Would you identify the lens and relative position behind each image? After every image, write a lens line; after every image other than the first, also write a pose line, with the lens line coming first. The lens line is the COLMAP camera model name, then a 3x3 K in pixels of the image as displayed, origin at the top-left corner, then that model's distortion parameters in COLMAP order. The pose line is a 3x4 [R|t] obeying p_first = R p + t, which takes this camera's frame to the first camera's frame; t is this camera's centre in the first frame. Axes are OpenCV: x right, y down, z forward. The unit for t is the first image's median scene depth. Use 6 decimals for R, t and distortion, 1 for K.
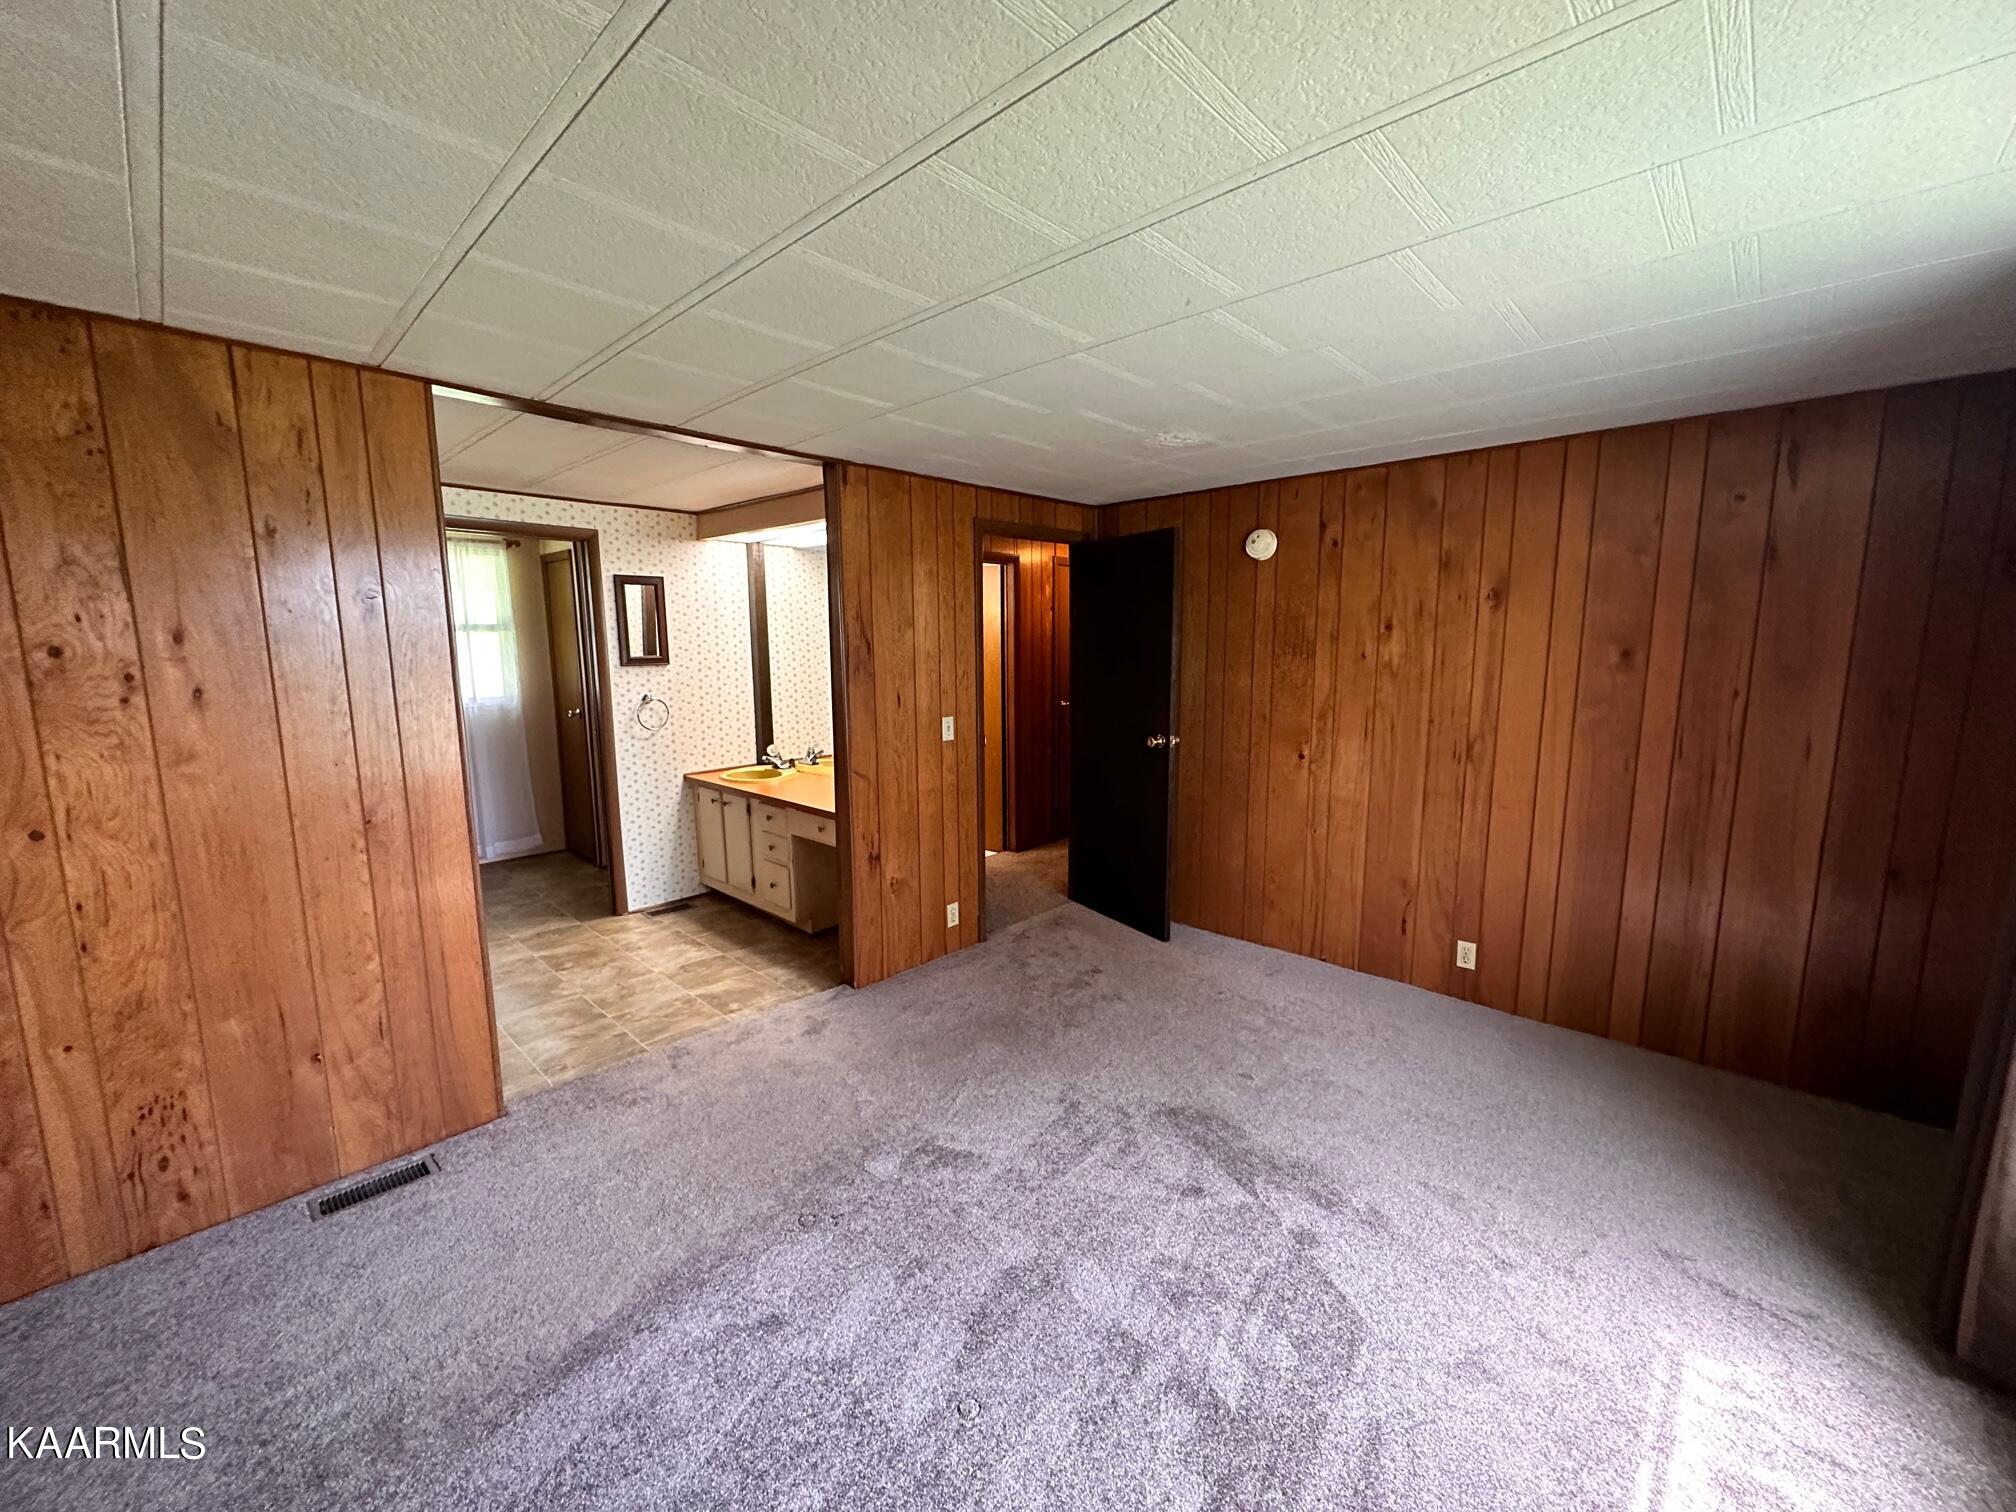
lens RADIAL K [[800.6, 0, 1008.0], [0, 800.6, 756.0], [0, 0, 1]] dist [-0.009168, 0.000251]
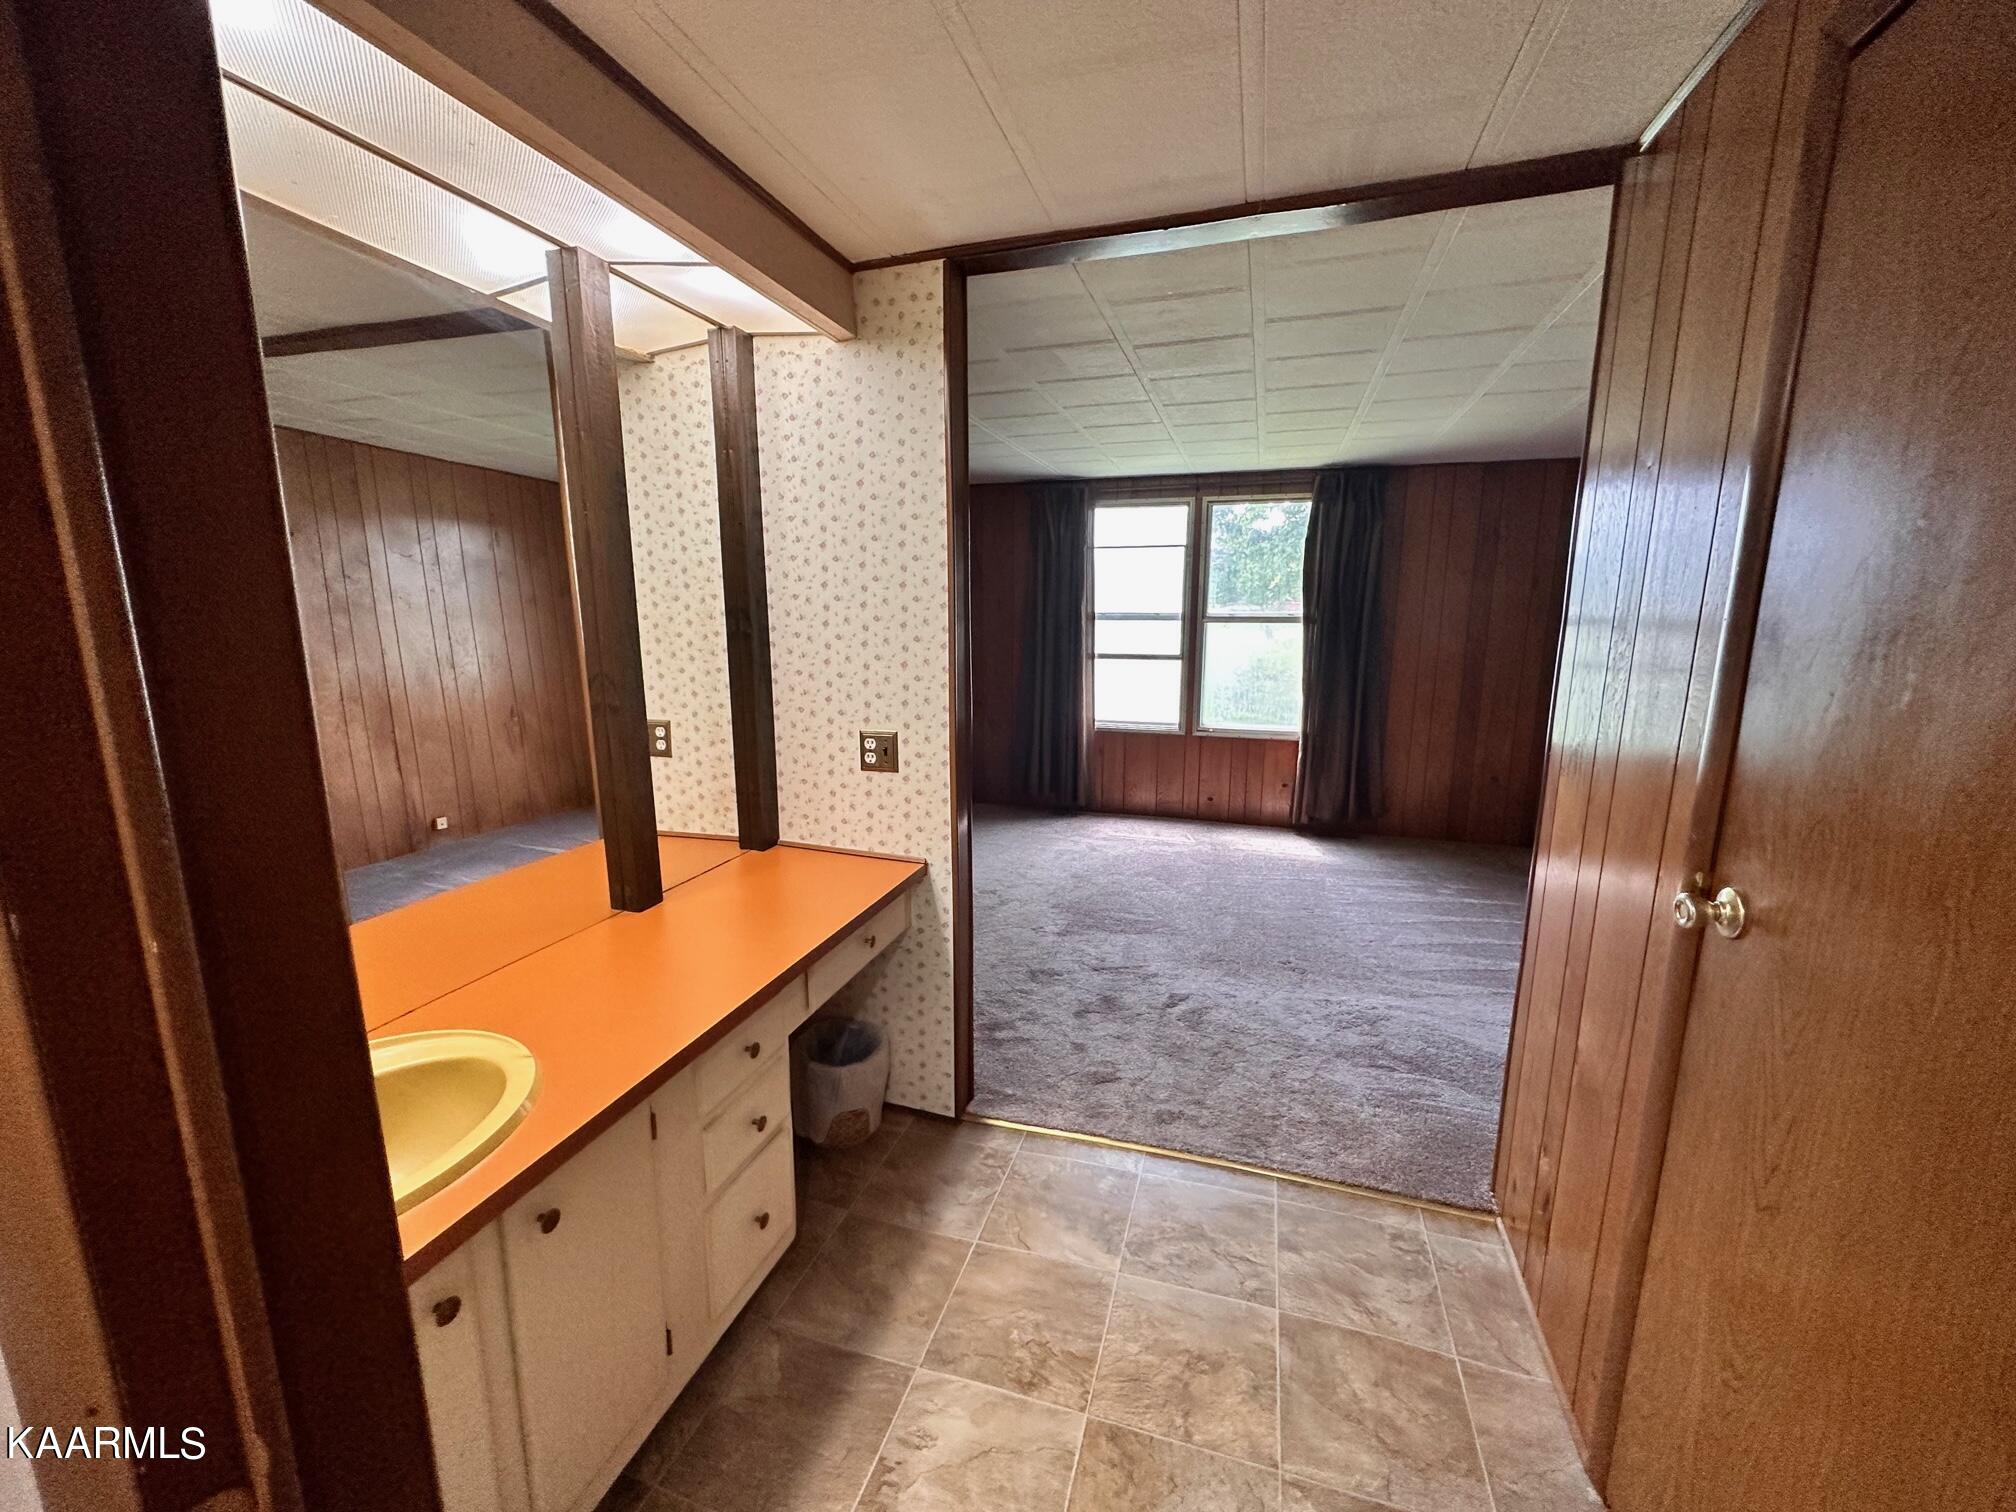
lens RADIAL K [[800.6, 0, 1008.0], [0, 800.6, 756.0], [0, 0, 1]] dist [-0.009168, 0.000251]
pose [[-0.438009, -0.164162, 0.883854, -0.756707], [0.126163, 0.962230, 0.241241, -0.143945], [-0.890073, 0.217175, -0.400754, 1.188850]]
